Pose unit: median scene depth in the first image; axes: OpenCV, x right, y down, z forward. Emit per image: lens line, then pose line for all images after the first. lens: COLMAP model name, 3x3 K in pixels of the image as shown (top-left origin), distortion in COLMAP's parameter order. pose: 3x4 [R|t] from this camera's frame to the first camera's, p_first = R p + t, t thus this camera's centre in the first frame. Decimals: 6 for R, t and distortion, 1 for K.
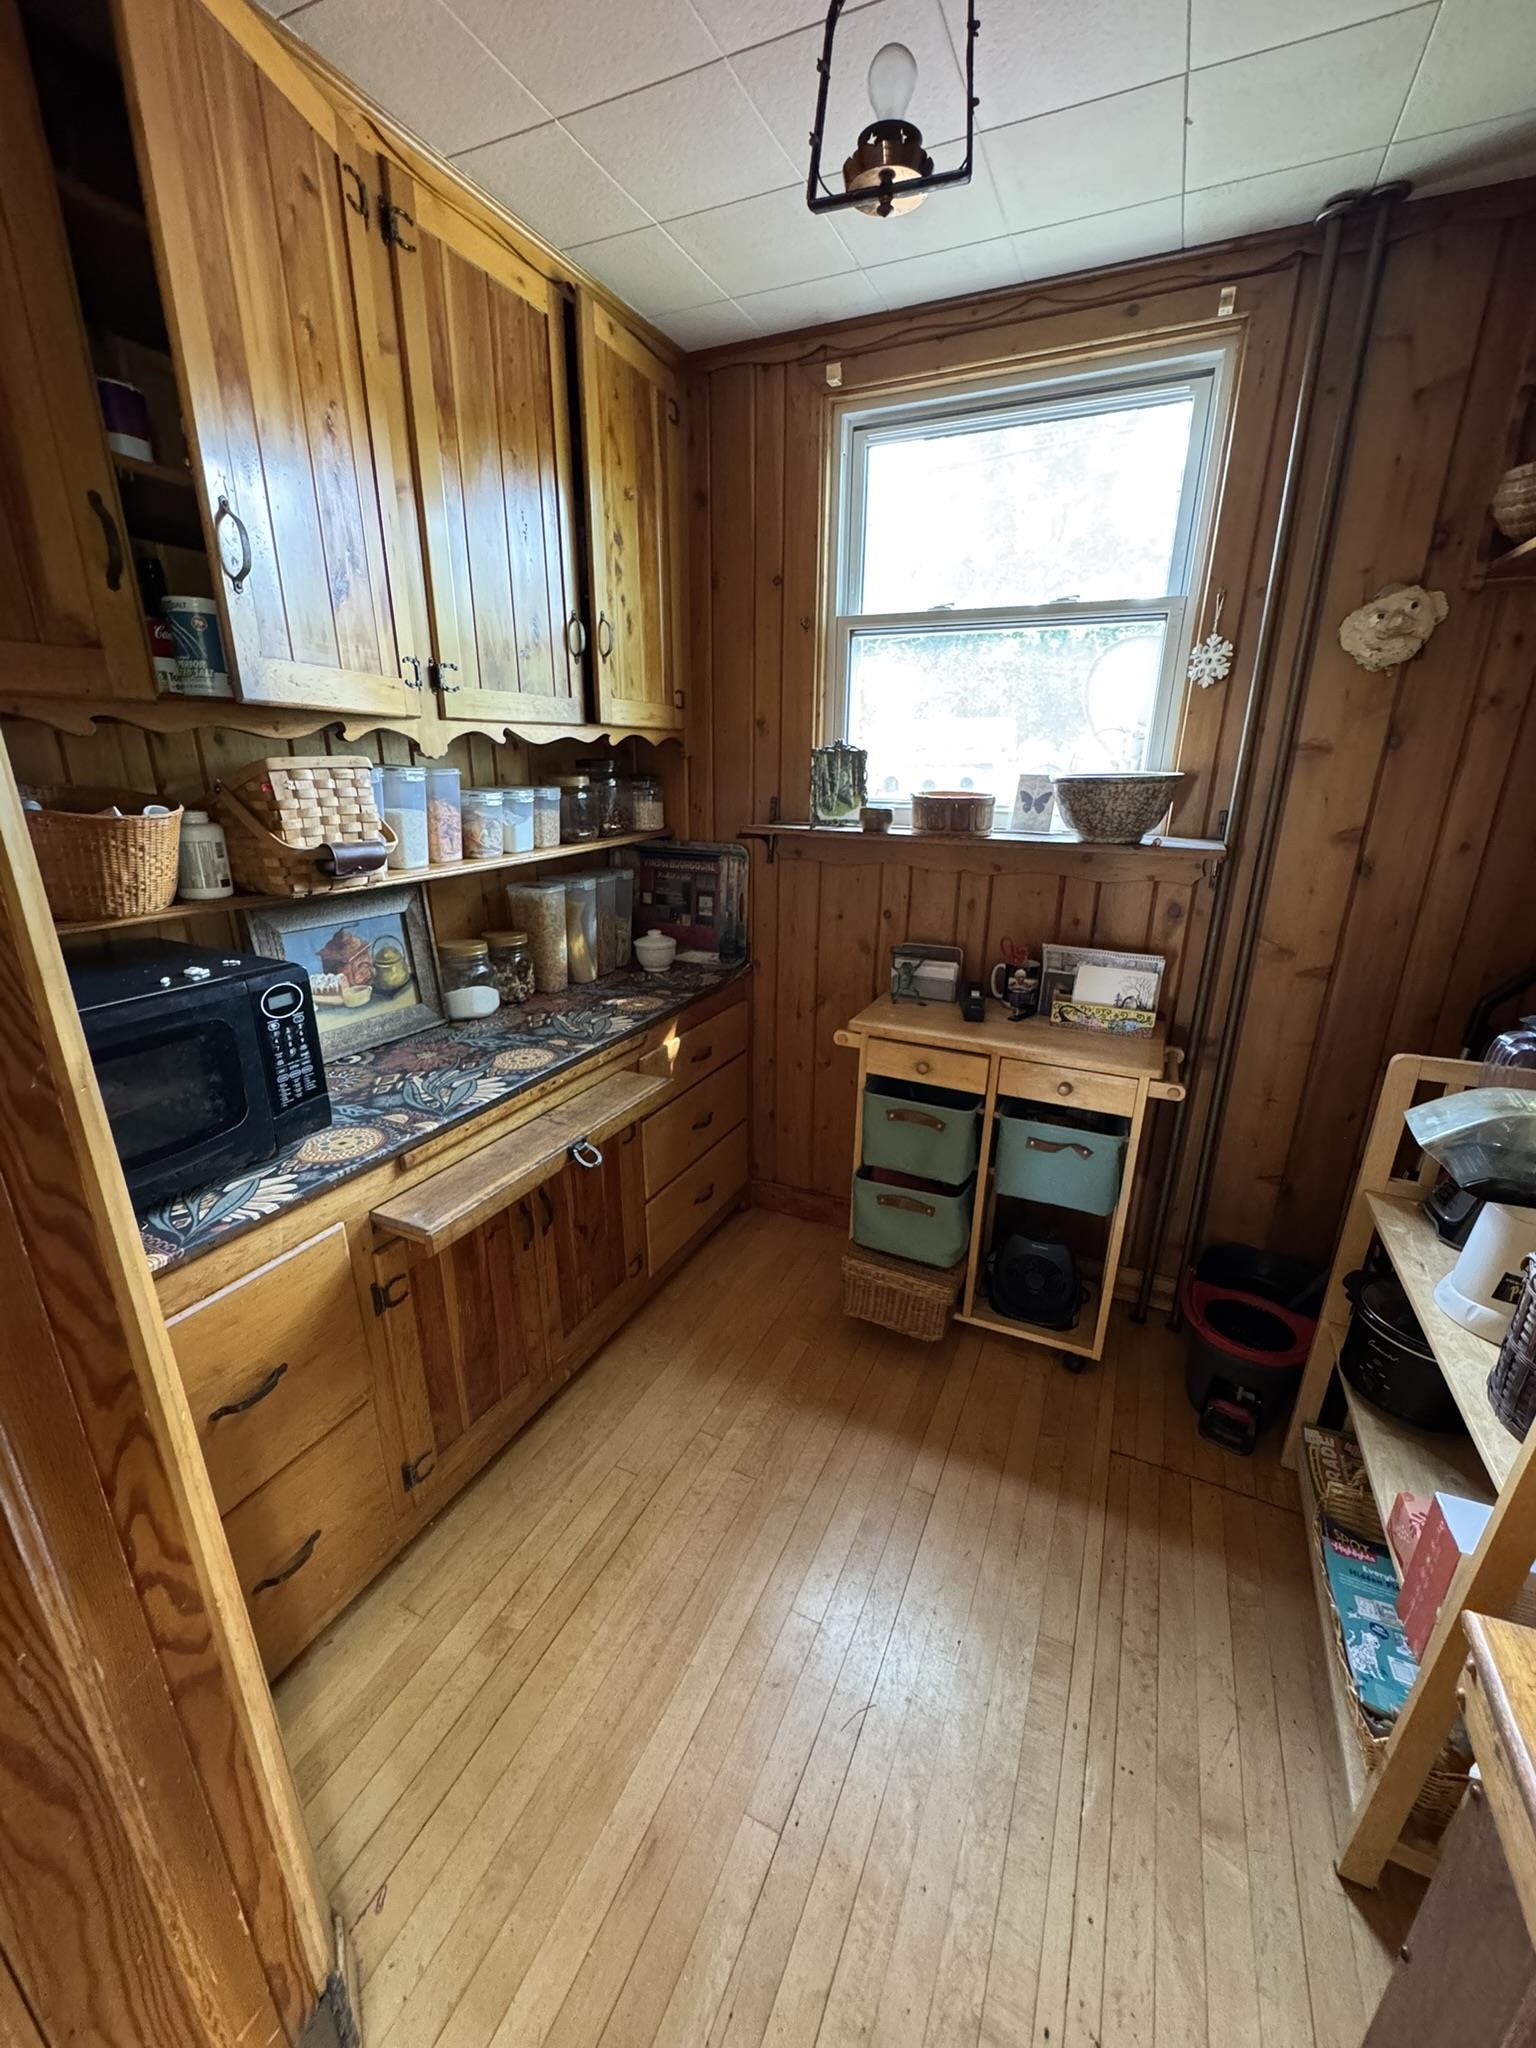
lens RADIAL K [[819.7, 0, 766.4], [0, 819.7, 1026.0], [0, 0, 1]] dist [-0.000012, -0.000001]
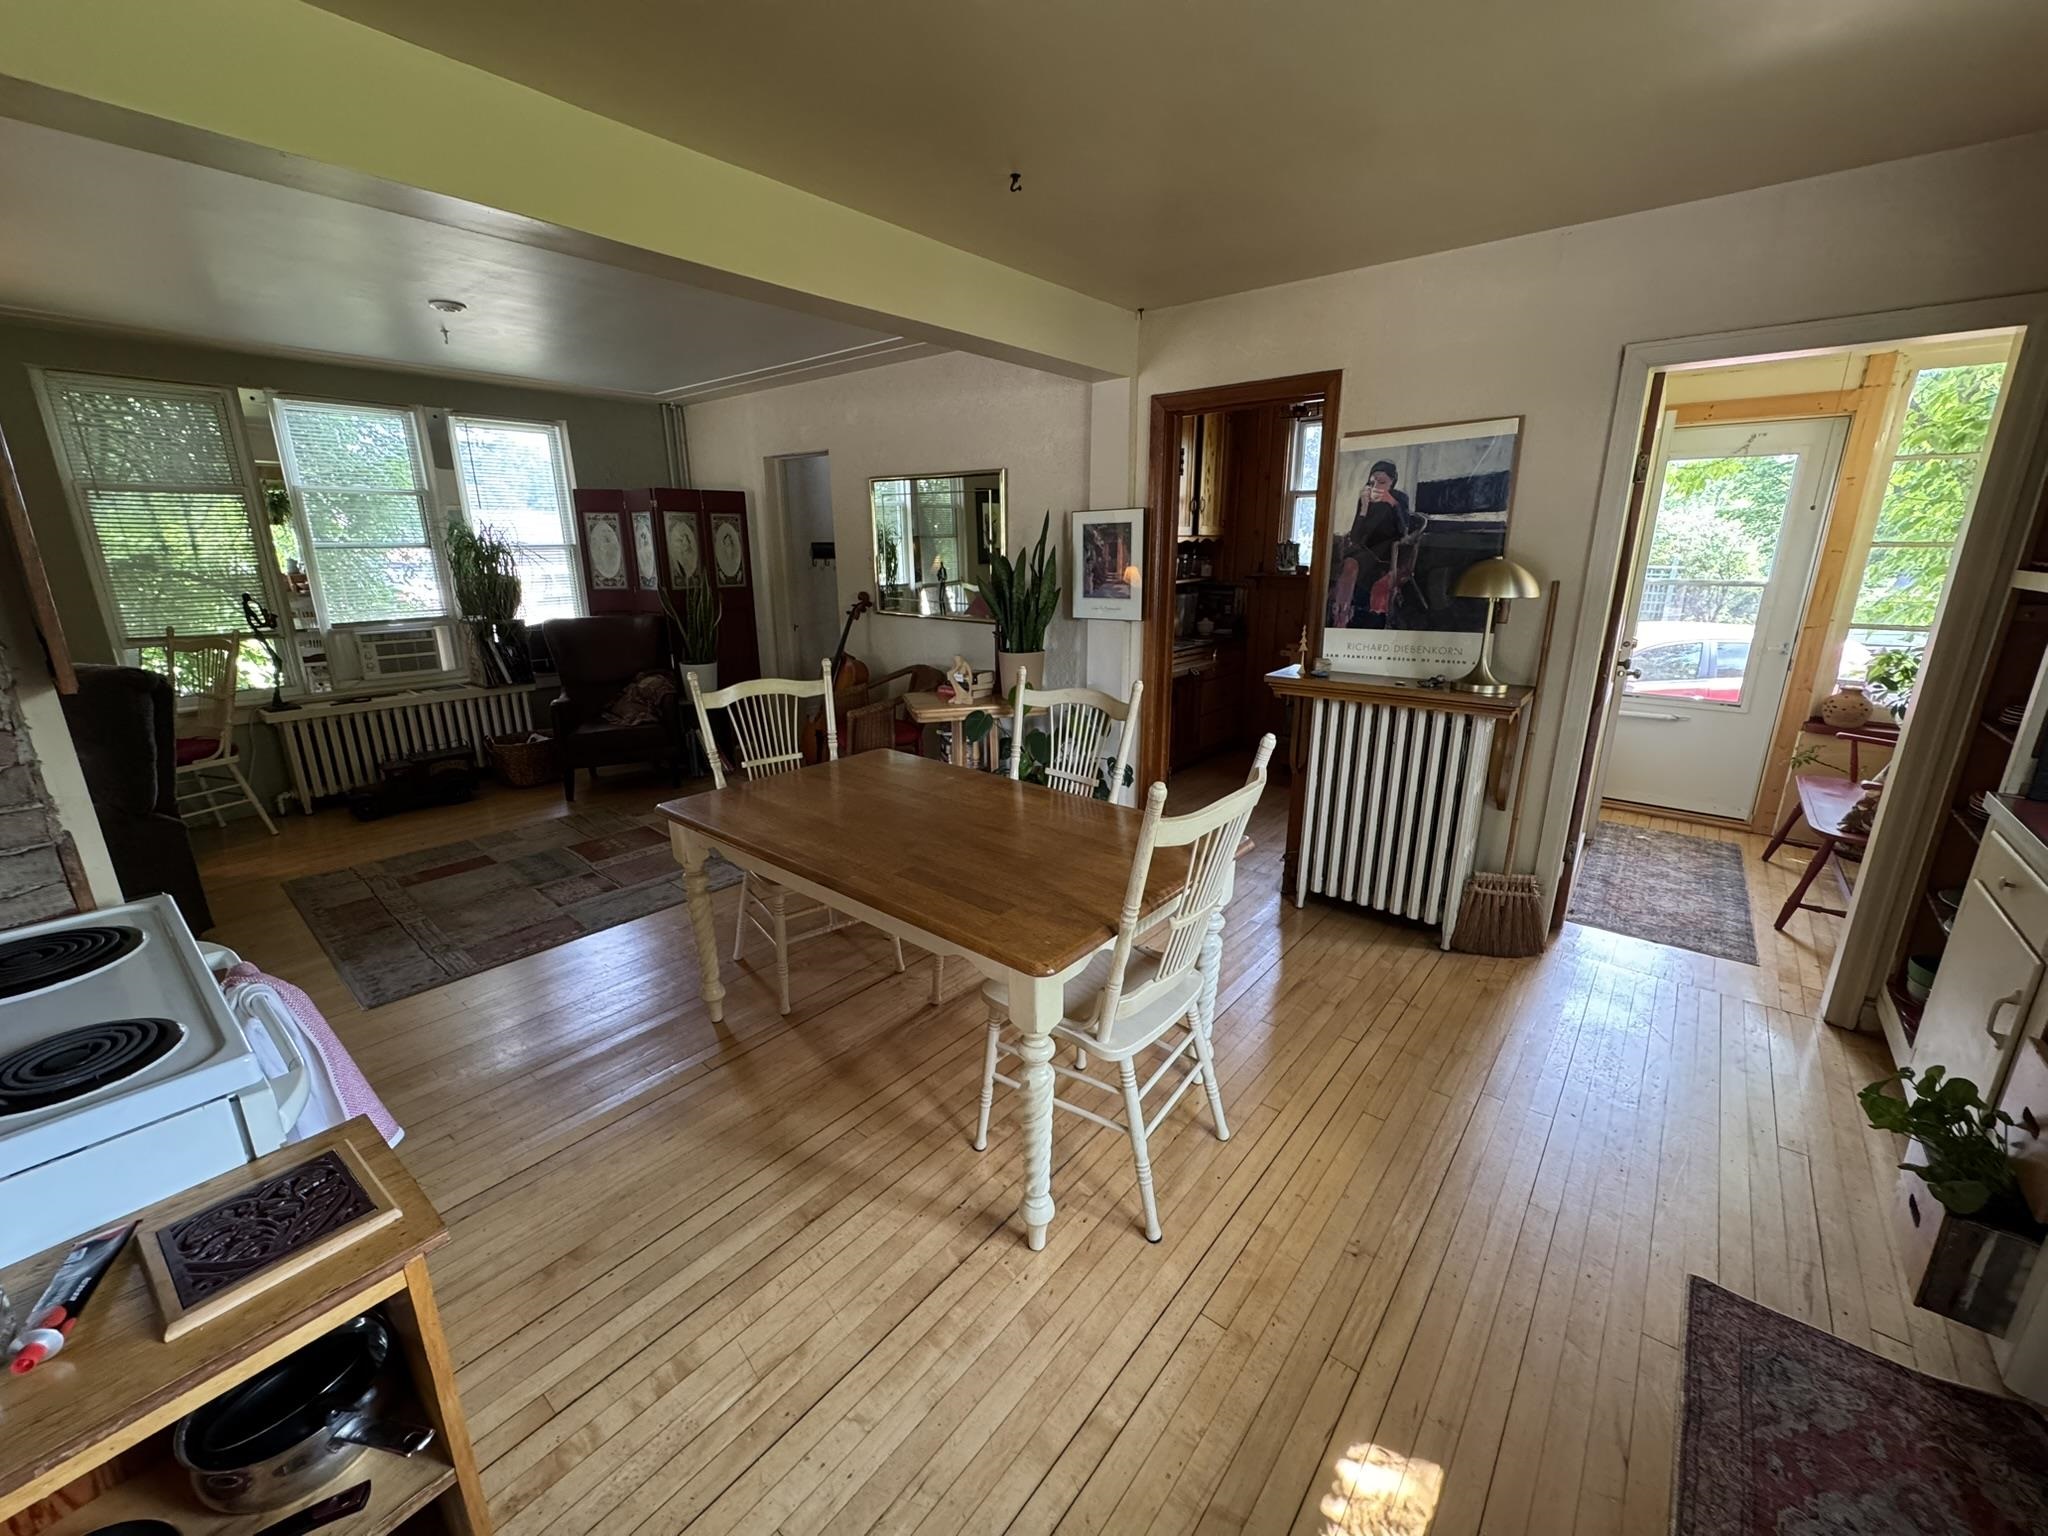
lens RADIAL K [[819.7, 0, 1025.4], [0, 819.7, 770.4], [0, 0, 1]] dist [-0.000012, -0.000001]
pose [[0.967742, 0.058524, -0.245053, -0.035026], [-0.069971, 0.996815, -0.038266, 0.491532], [0.242033, 0.054179, 0.968754, -1.536262]]
